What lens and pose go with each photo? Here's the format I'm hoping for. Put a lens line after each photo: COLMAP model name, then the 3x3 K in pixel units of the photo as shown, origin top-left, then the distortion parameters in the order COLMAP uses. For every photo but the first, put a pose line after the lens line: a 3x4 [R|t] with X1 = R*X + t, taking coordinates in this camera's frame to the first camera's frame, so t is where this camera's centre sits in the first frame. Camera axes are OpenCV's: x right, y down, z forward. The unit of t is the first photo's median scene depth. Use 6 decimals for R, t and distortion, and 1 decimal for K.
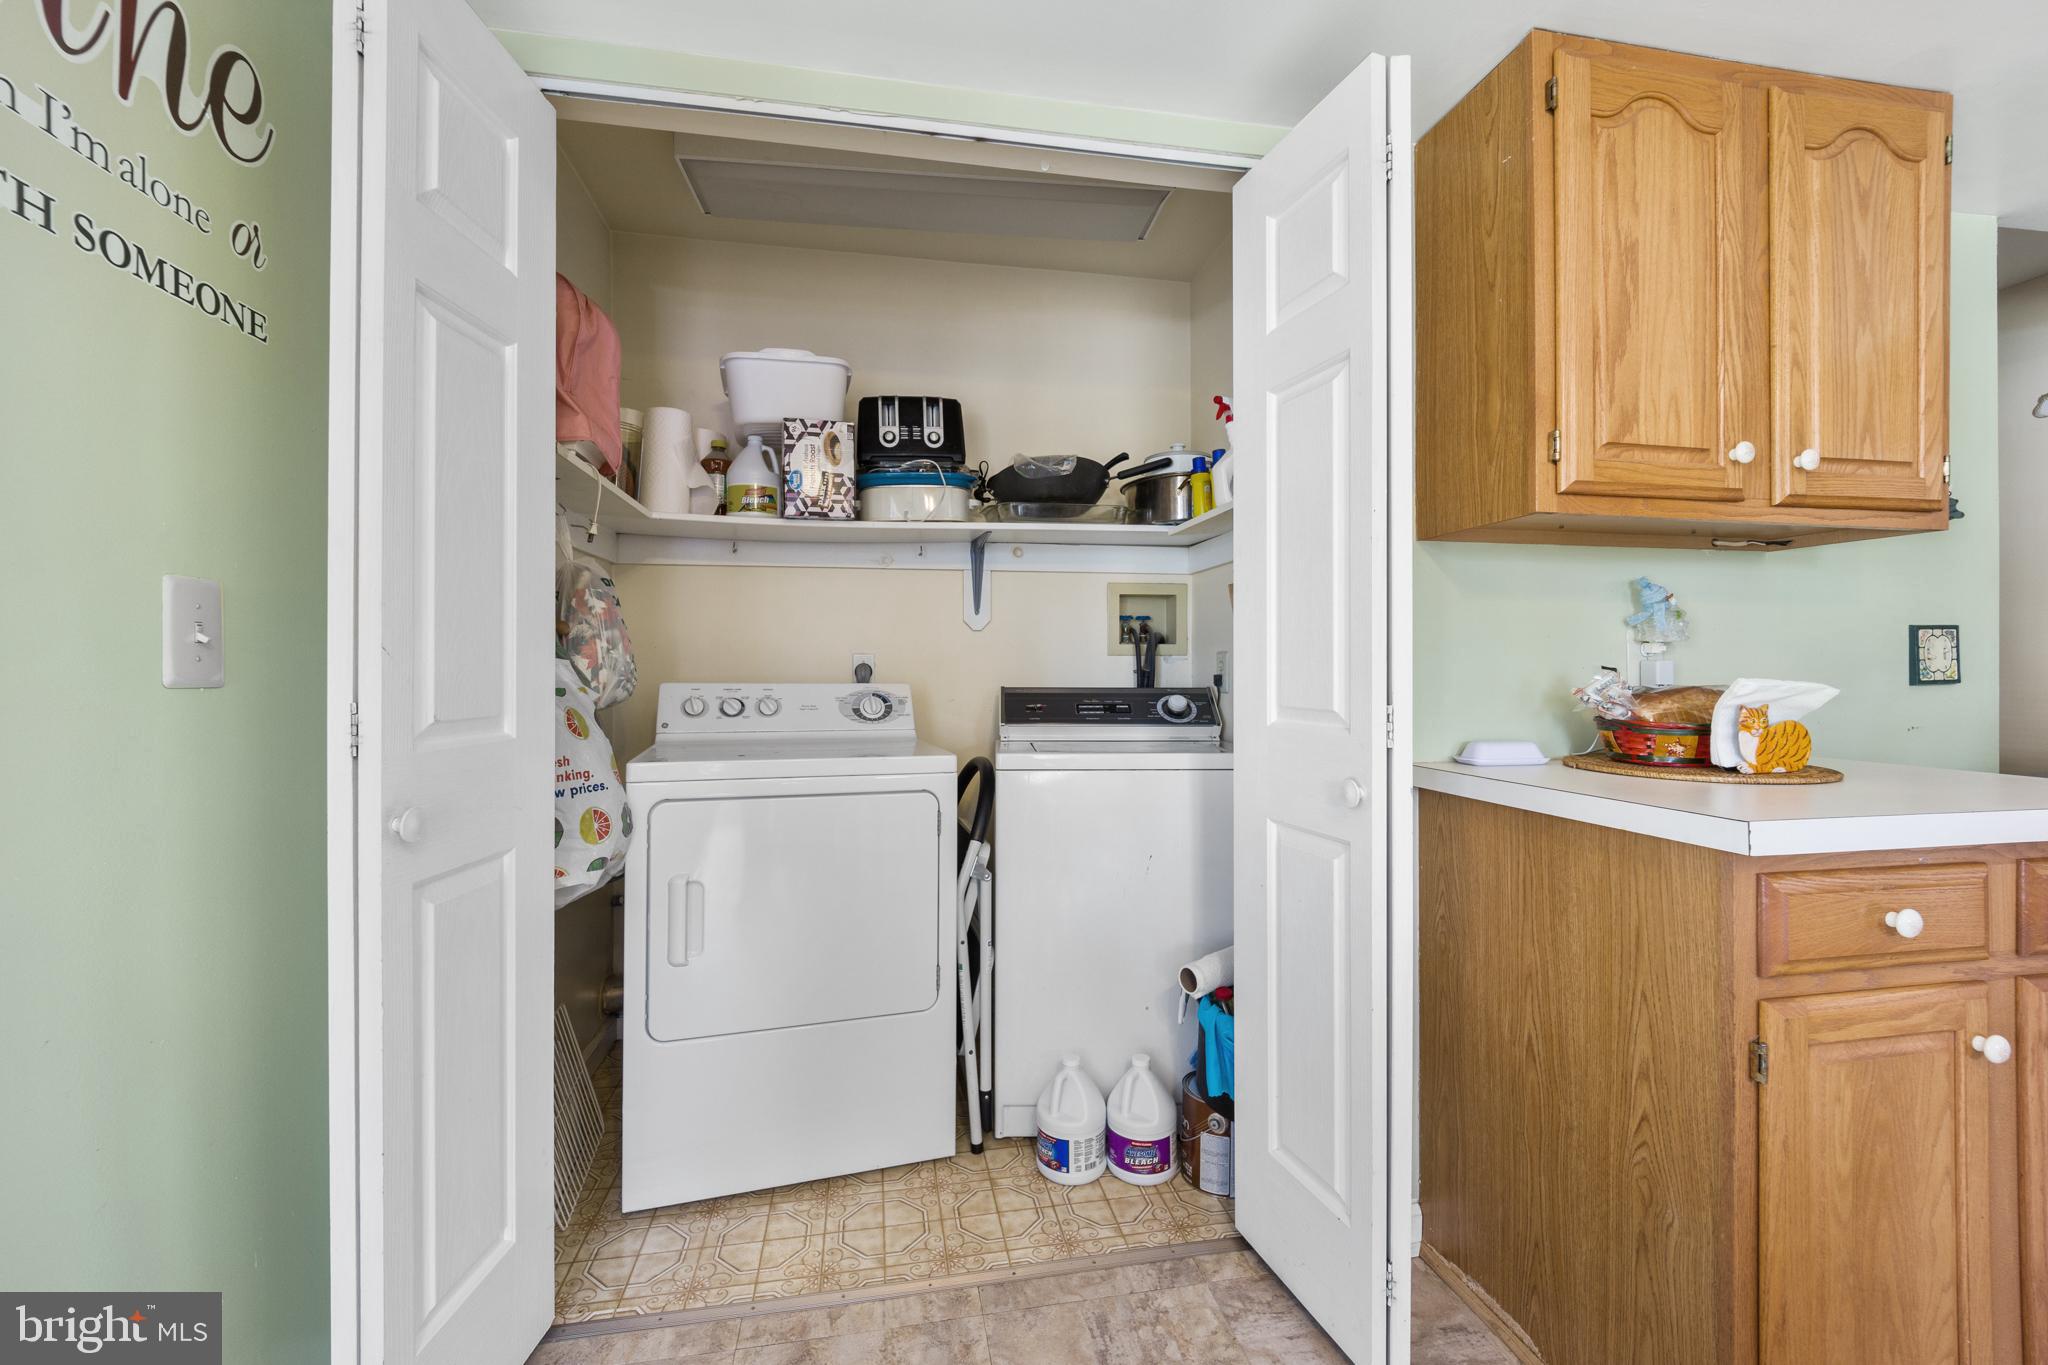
lens RADIAL K [[820.9, 0, 1021.4], [0, 820.9, 668.3], [0, 0, 1]] dist [-0.020919, 0.000342]
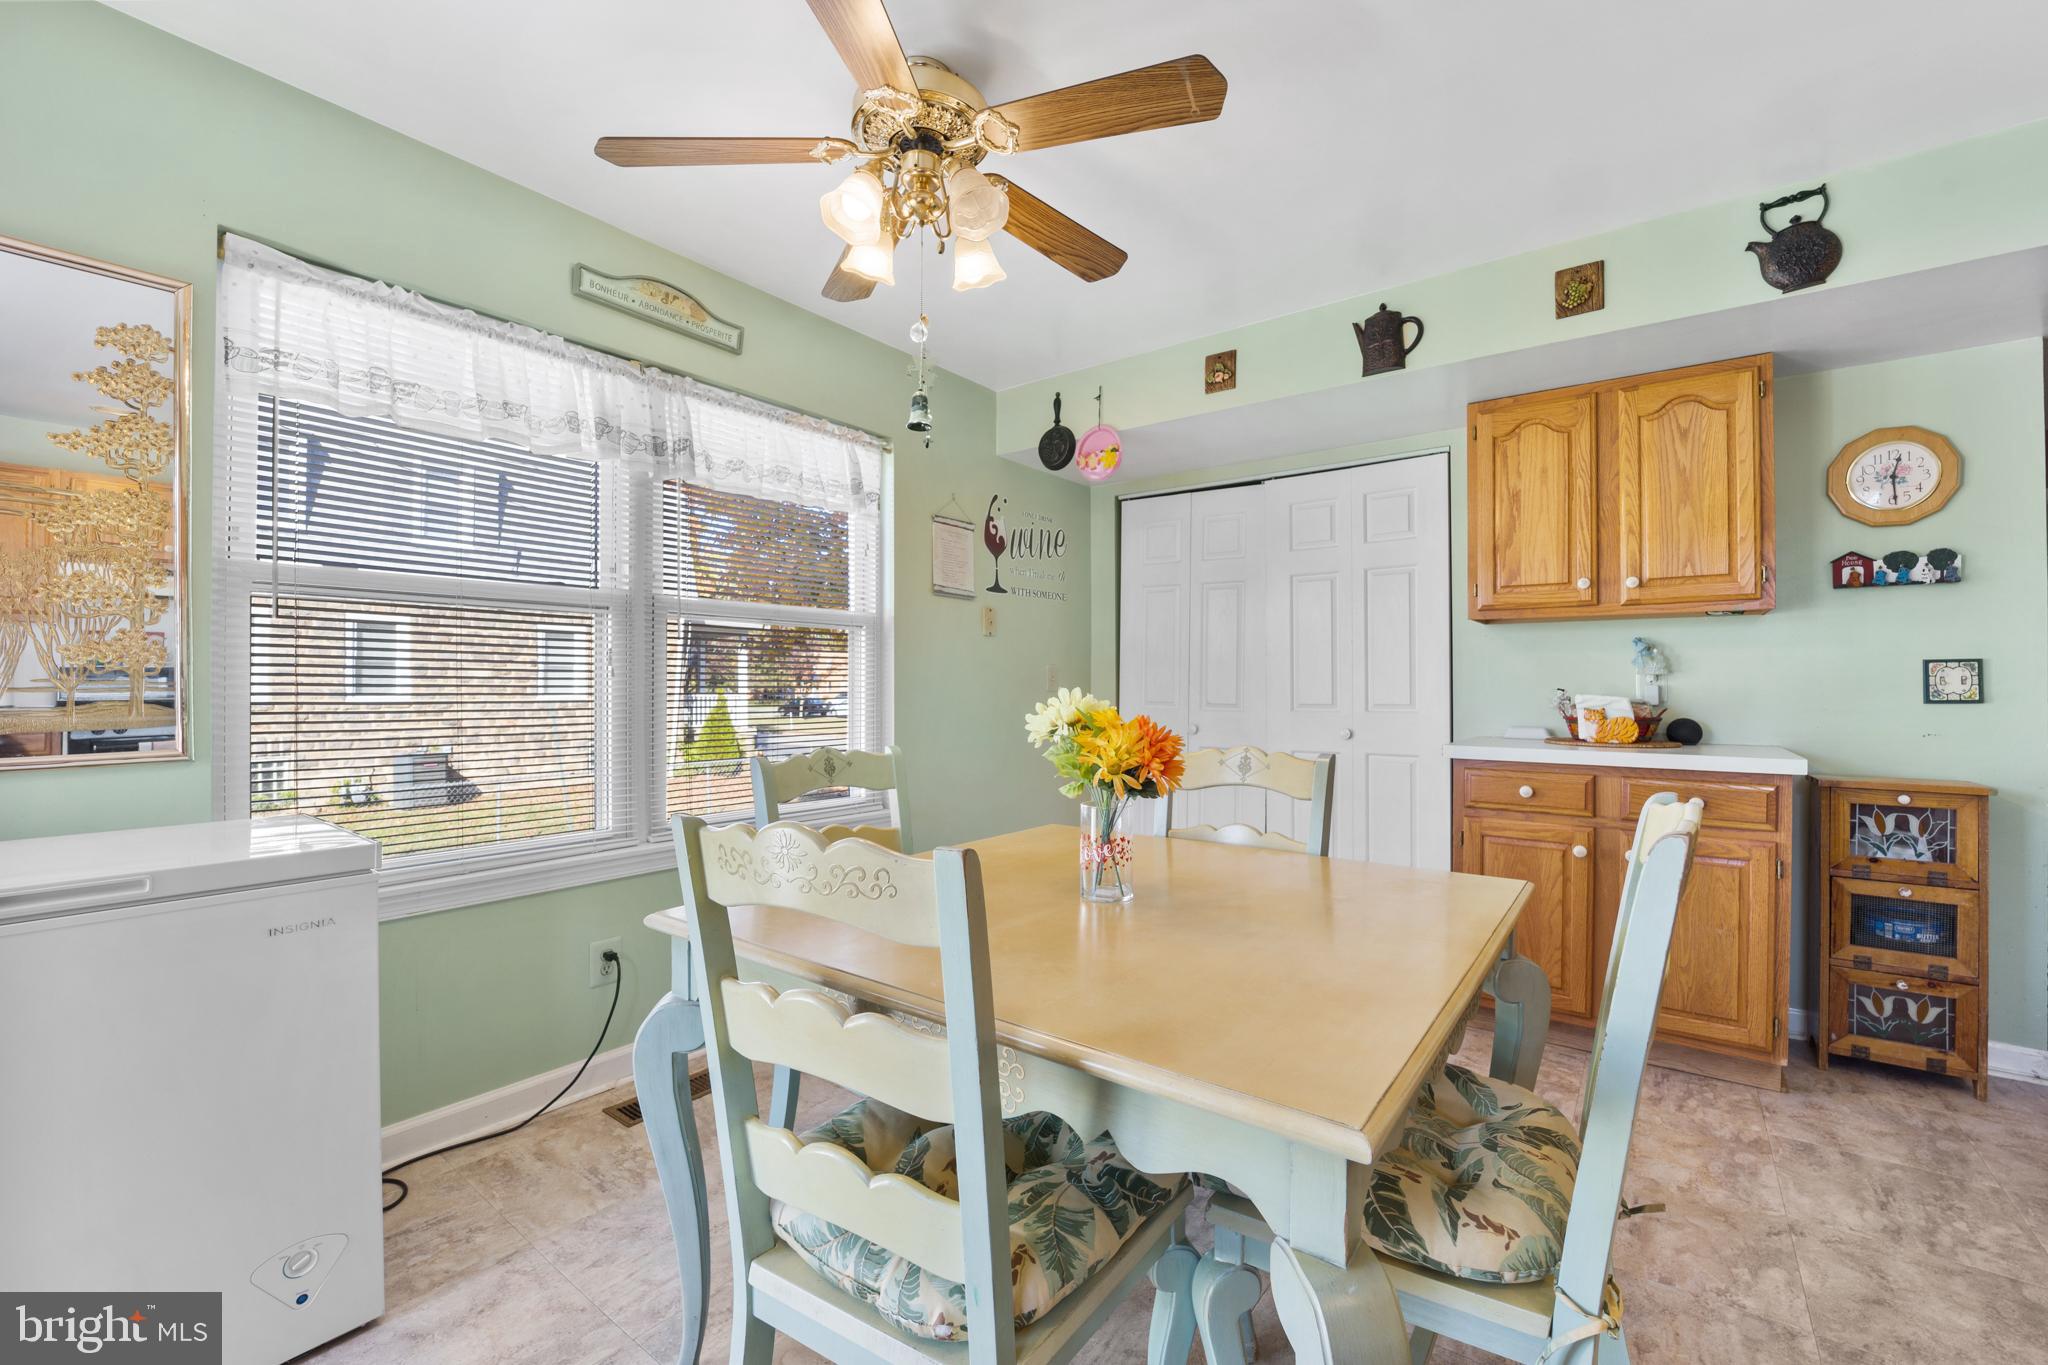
lens RADIAL K [[833.1, 0, 1047.3], [0, 833.1, 678.5], [0, 0, 1]] dist [-0.026478, -0.000014]
pose [[0.691652, 0.000470, -0.722230, 1.460739], [-0.001123, 0.999999, -0.000424, -0.024883], [0.722230, 0.001104, 0.691652, -1.415511]]
